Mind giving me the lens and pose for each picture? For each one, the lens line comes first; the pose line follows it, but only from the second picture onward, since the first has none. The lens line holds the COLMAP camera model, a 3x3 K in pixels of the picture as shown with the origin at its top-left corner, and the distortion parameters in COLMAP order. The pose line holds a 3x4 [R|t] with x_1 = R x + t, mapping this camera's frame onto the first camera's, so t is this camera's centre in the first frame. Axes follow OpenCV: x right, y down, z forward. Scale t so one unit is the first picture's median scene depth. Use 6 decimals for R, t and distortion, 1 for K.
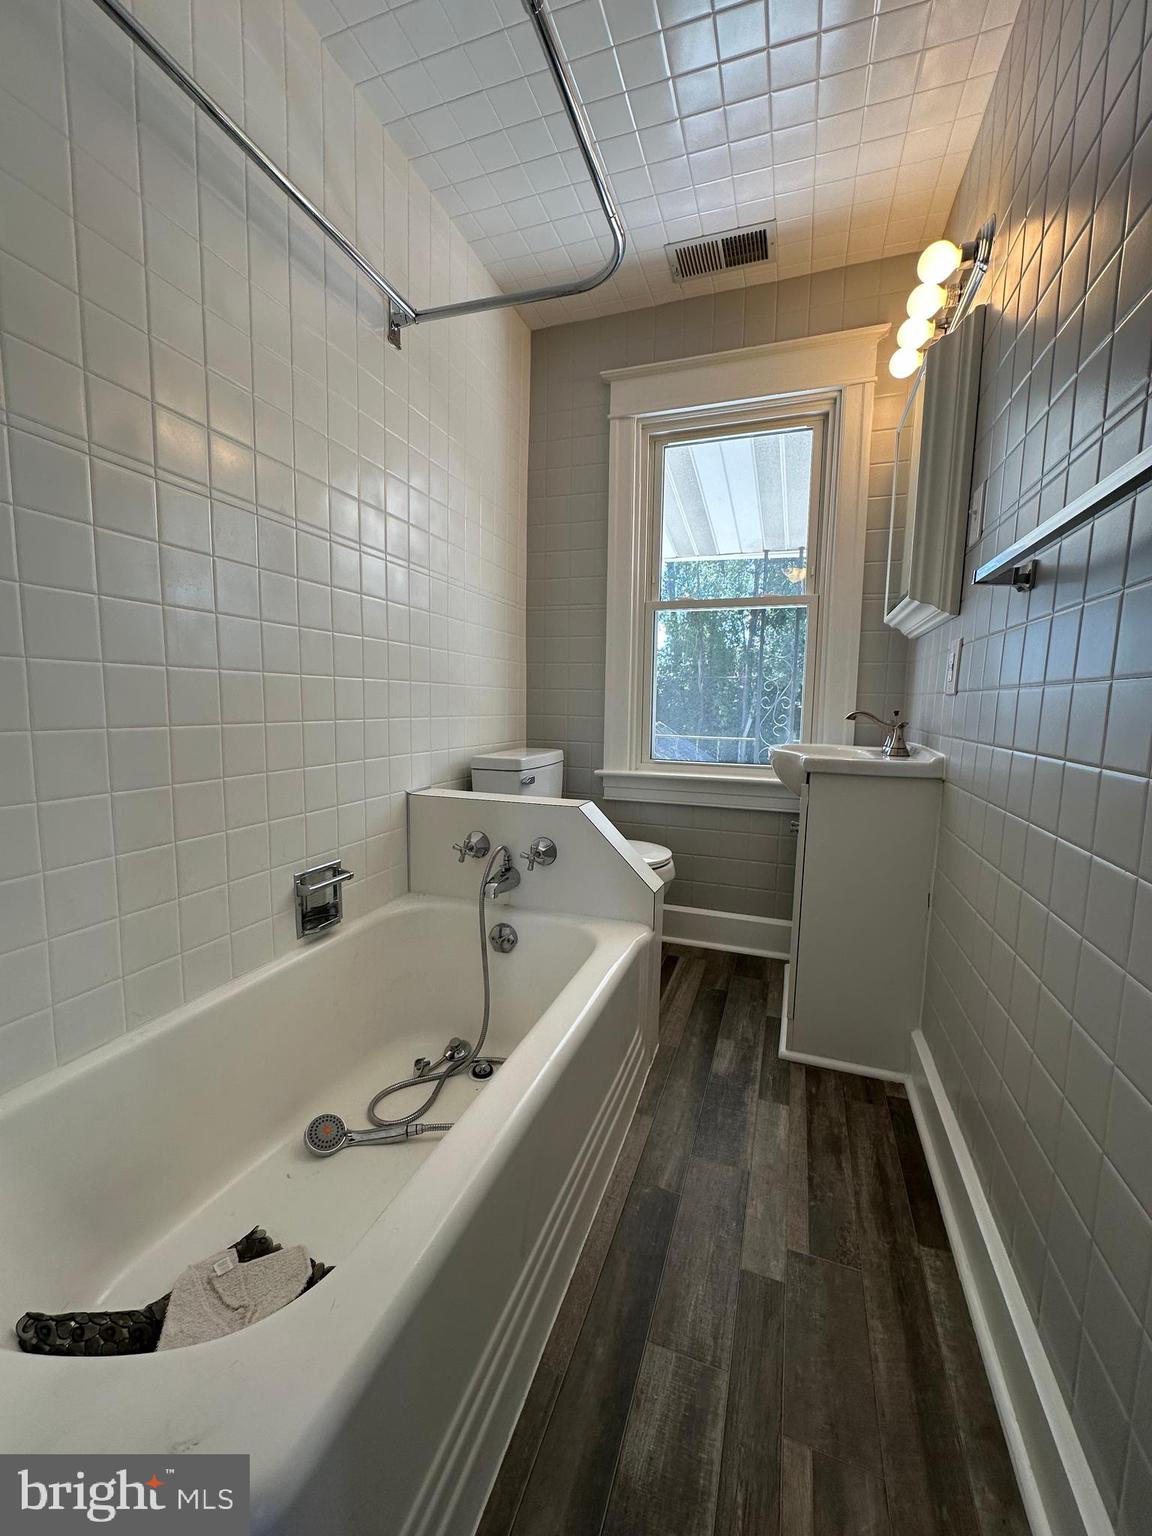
lens RADIAL K [[611.4, 0, 580.2], [0, 611.4, 779.0], [0, 0, 1]] dist [-0.003143, 0.000810]
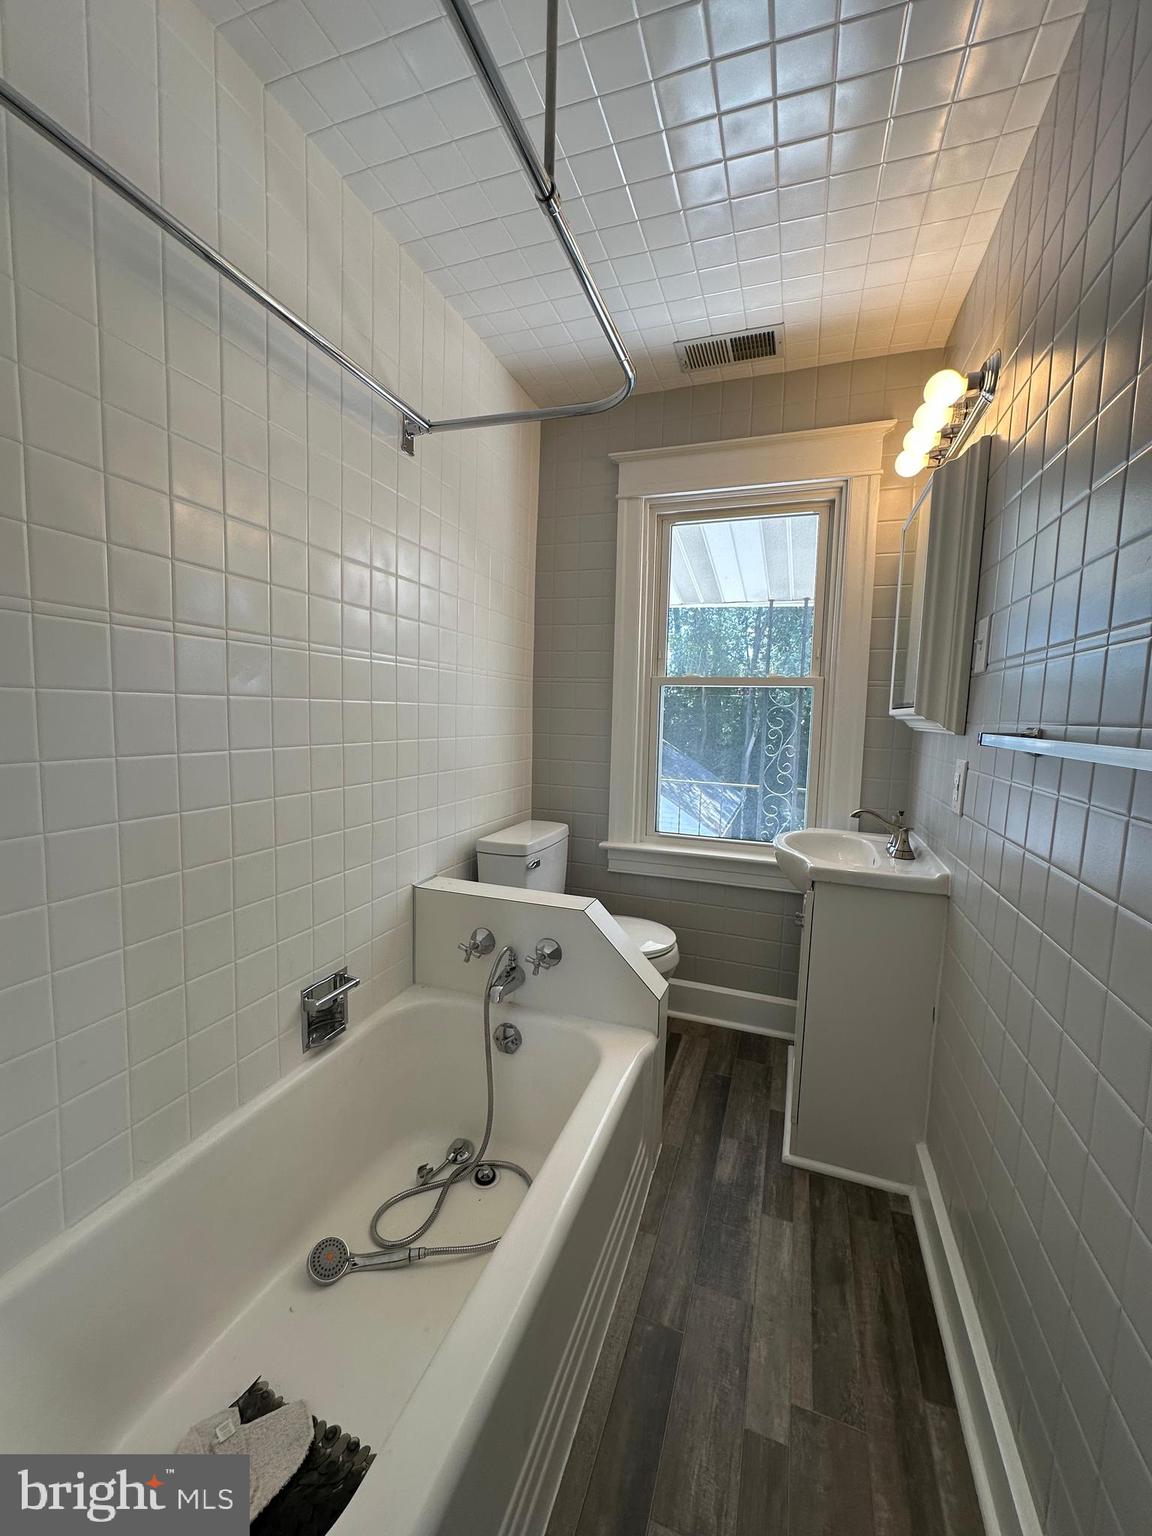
lens RADIAL K [[611.4, 0, 579.2], [0, 611.4, 761.9], [0, 0, 1]] dist [-0.003143, 0.000810]
pose [[0.999930, 0.010436, -0.005560, -0.007820], [-0.010524, 0.999817, -0.016004, -0.186409], [0.005392, 0.016061, 0.999856, -0.008152]]
